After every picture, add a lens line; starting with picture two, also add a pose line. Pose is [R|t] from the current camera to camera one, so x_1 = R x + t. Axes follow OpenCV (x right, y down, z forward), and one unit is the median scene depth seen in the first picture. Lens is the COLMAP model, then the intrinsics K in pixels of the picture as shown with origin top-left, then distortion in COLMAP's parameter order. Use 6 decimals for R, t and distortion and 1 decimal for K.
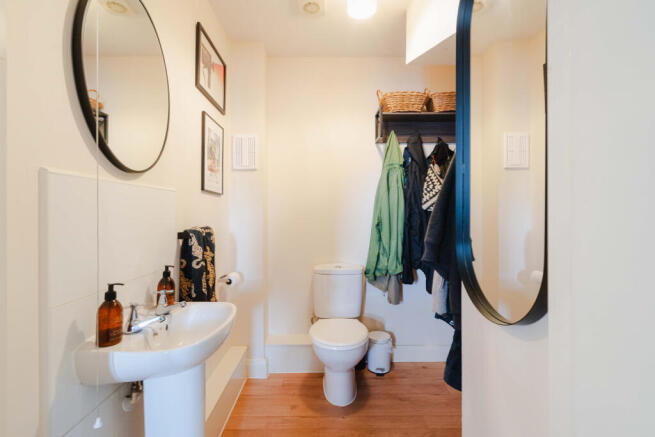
lens RADIAL K [[298.7, 0, 326.7], [0, 298.7, 210.3], [0, 0, 1]] dist [0.000750, 0.000111]
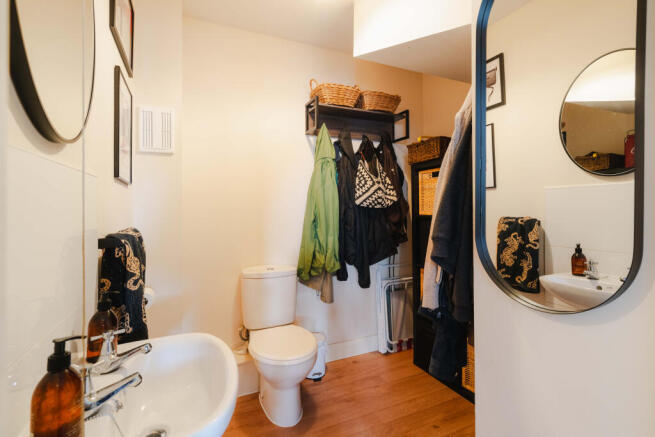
lens RADIAL K [[303.8, 0, 327.4], [0, 303.8, 203.0], [0, 0, 1]] dist [-0.000370, -0.000079]
pose [[0.917197, 0.002642, 0.398425, -0.172925], [0.000753, 0.999965, -0.008364, 0.000021], [-0.398433, 0.007972, 0.917163, 0.101032]]
